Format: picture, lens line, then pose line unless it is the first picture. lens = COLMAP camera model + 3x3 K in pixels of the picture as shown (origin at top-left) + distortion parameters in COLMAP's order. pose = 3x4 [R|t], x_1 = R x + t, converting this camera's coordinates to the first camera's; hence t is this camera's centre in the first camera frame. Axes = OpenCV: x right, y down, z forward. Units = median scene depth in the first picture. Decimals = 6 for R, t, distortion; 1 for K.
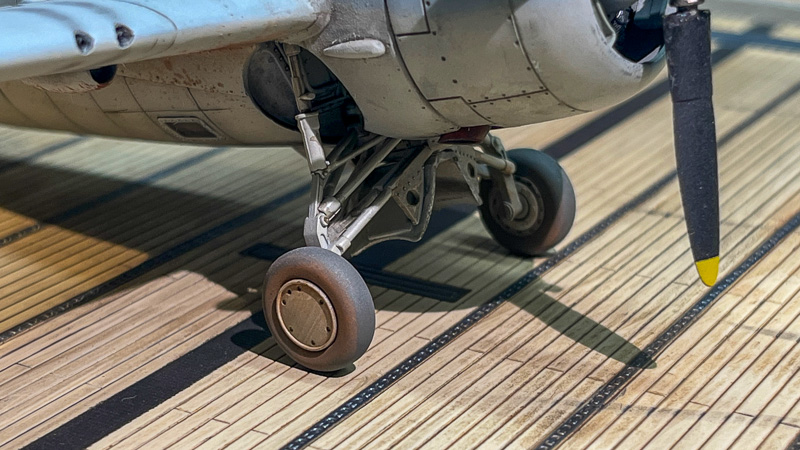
lens RADIAL K [[1336.8, 0, 400.0], [0, 1336.8, 225.0], [0, 0, 1]] dist [0.030161, 0.113649]
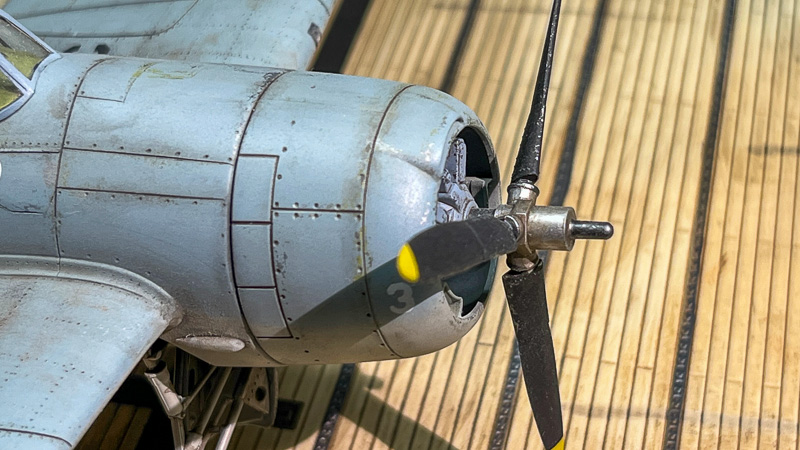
lens RADIAL K [[1336.8, 0, 400.0], [0, 1336.8, 225.0], [0, 0, 1]] dist [0.030161, 0.113649]
pose [[0.951403, -0.207592, 0.227460, -0.109981], [0.142160, 0.951287, 0.273576, -0.474026], [-0.273172, -0.227945, 0.934568, 0.035732]]
